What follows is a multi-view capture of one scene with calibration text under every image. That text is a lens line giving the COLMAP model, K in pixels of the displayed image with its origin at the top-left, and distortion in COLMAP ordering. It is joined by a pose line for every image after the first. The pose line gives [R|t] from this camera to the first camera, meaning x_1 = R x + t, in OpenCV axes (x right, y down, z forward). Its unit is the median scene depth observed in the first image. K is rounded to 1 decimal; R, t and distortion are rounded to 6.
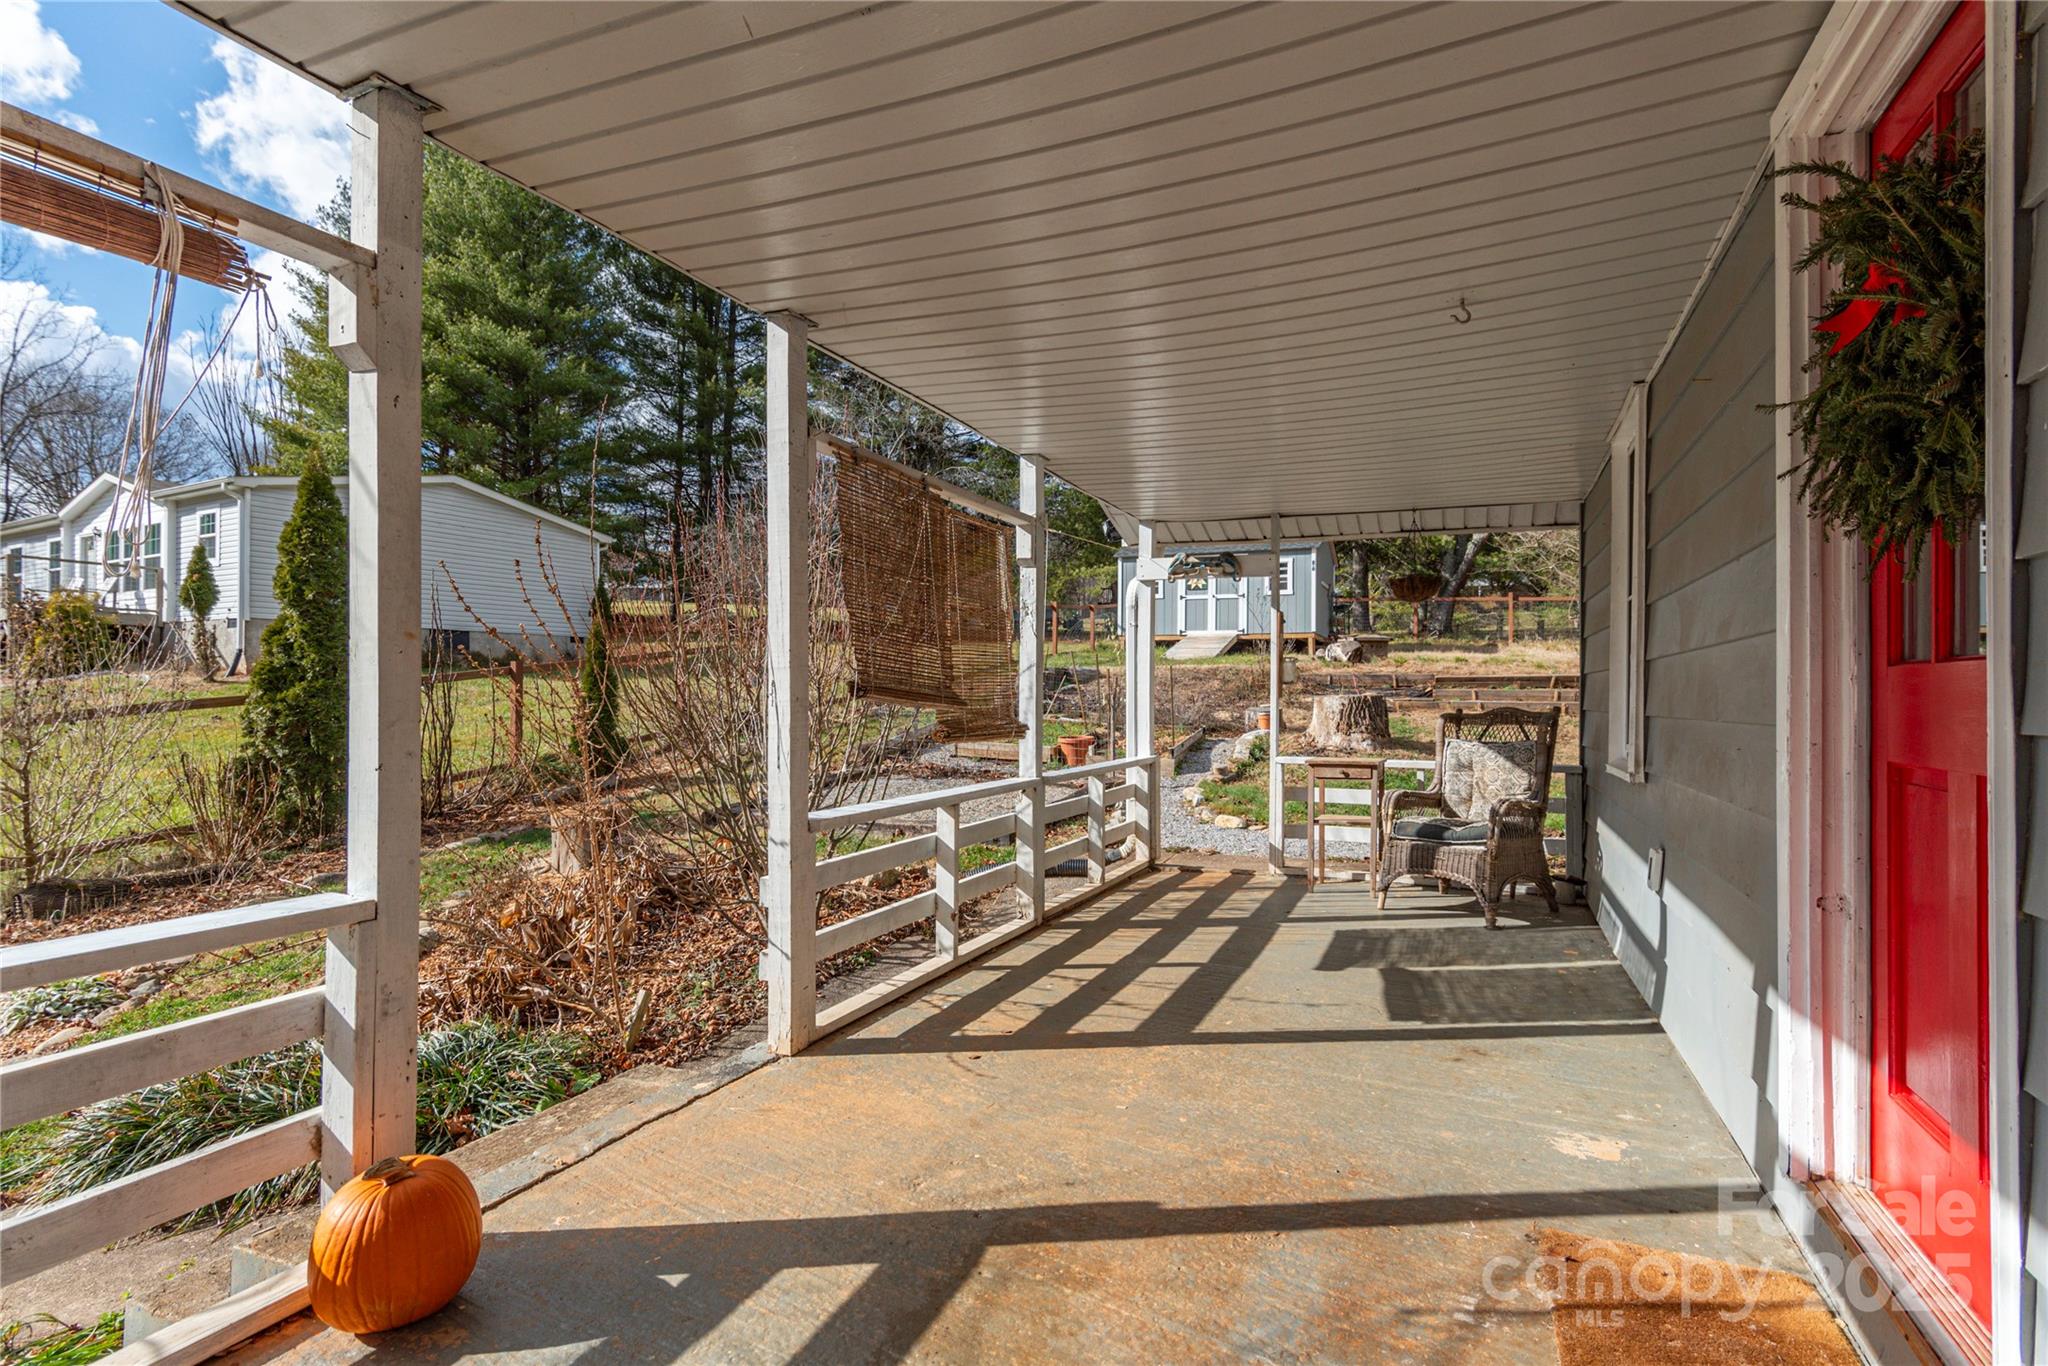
lens RADIAL K [[1061.6, 0, 1024.0], [0, 1061.6, 683.0], [0, 0, 1]] dist [0.002476, 0.000350]
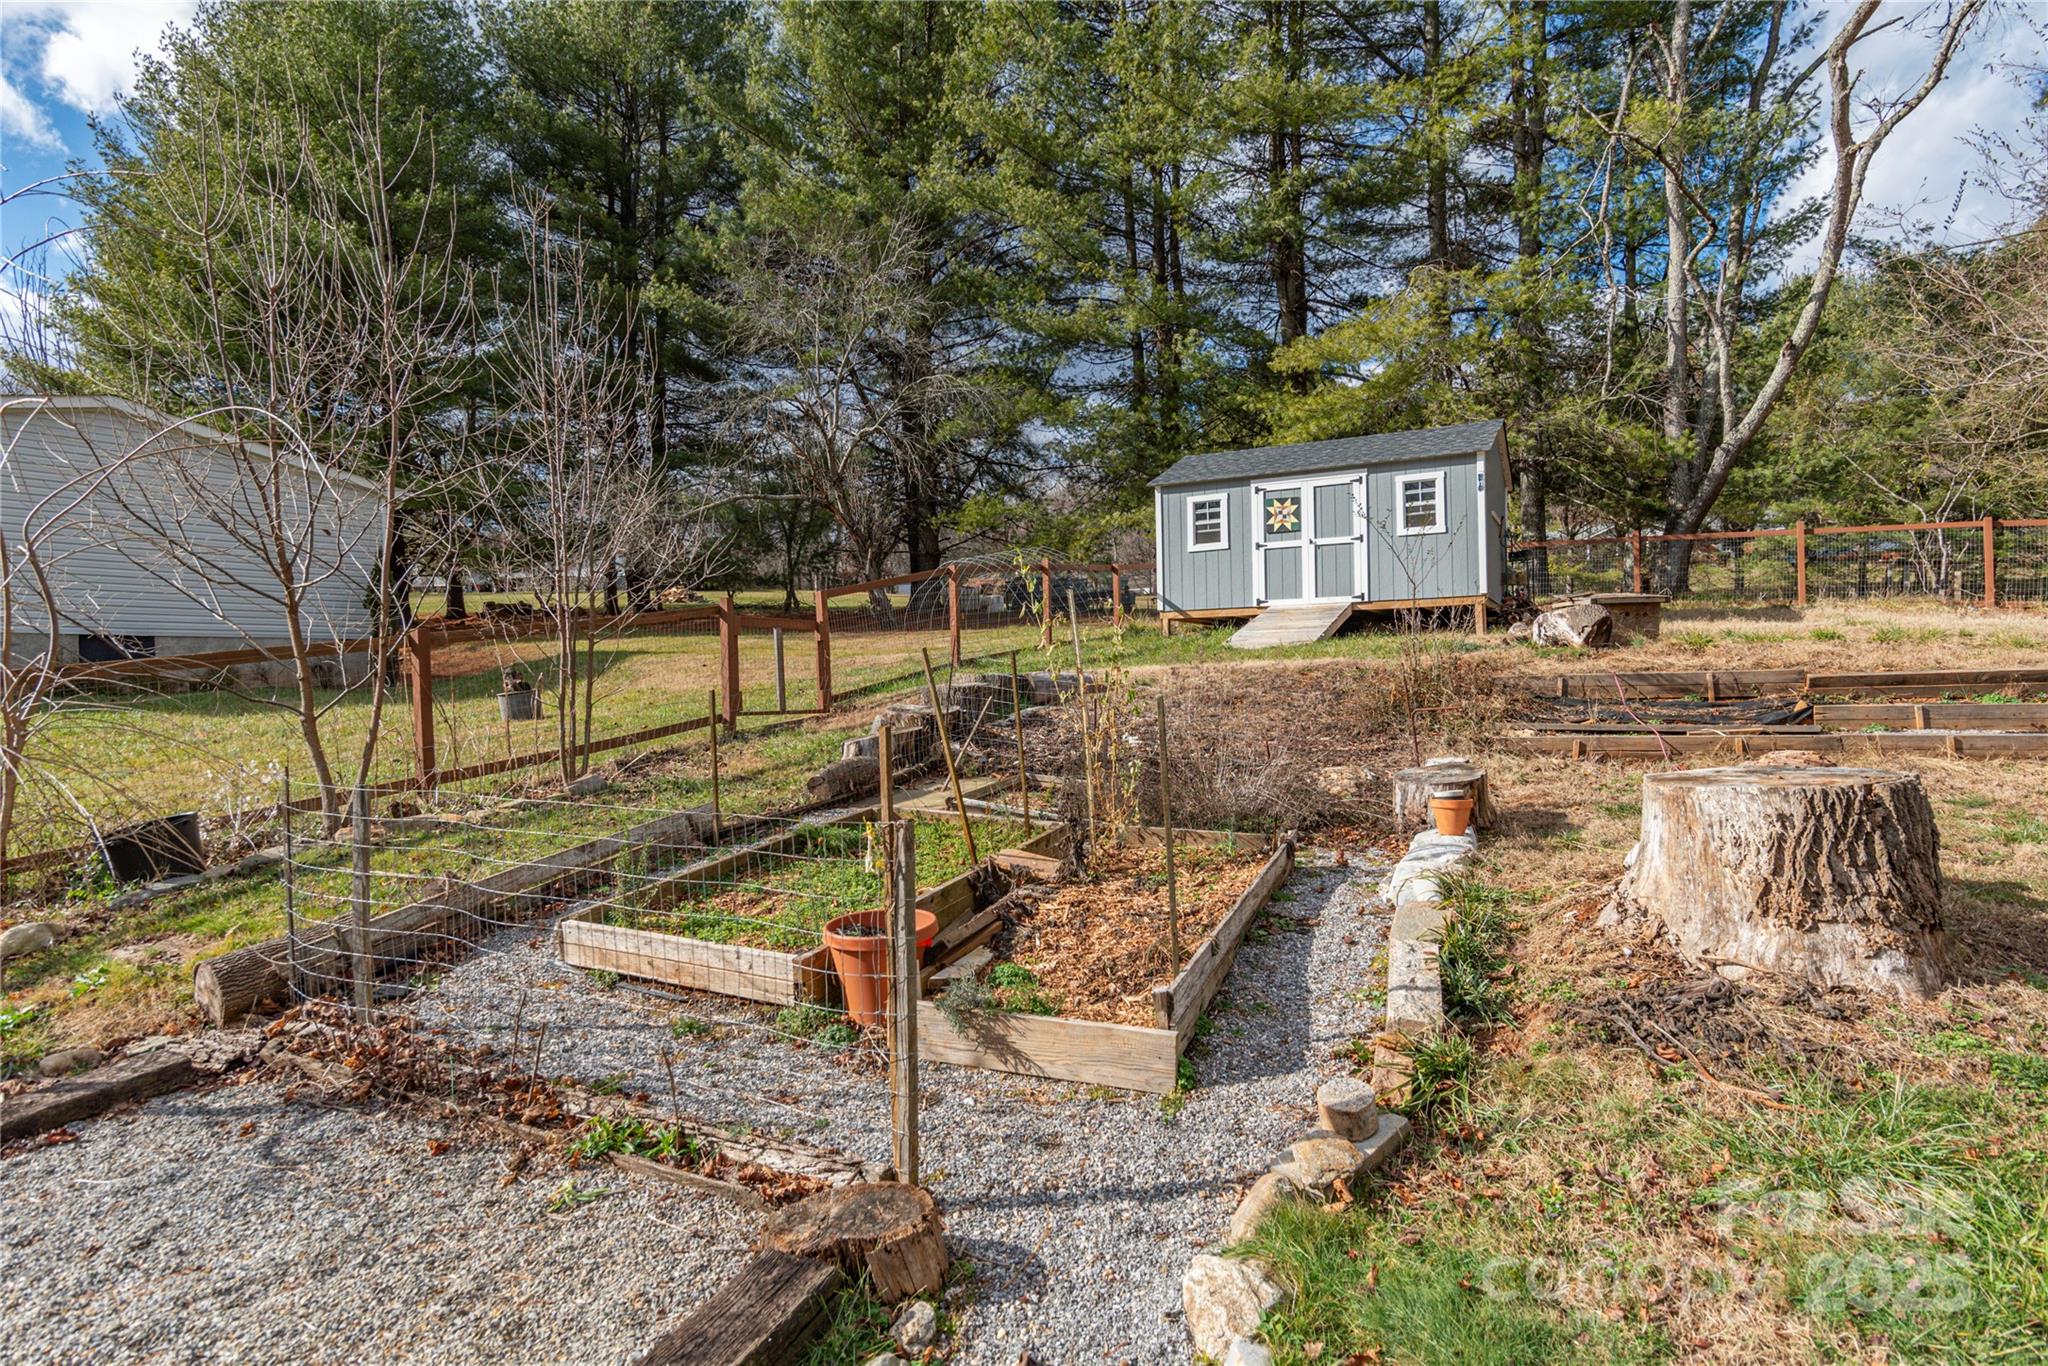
lens RADIAL K [[1160.9, 0, 1024.0], [0, 1160.9, 683.0], [0, 0, 1]] dist [0.000660, 0.000157]
pose [[0.997171, -0.027735, -0.069860, 0.075535], [0.028424, 0.999556, 0.008898, -0.014465], [0.069582, -0.010858, 0.997517, 0.416085]]
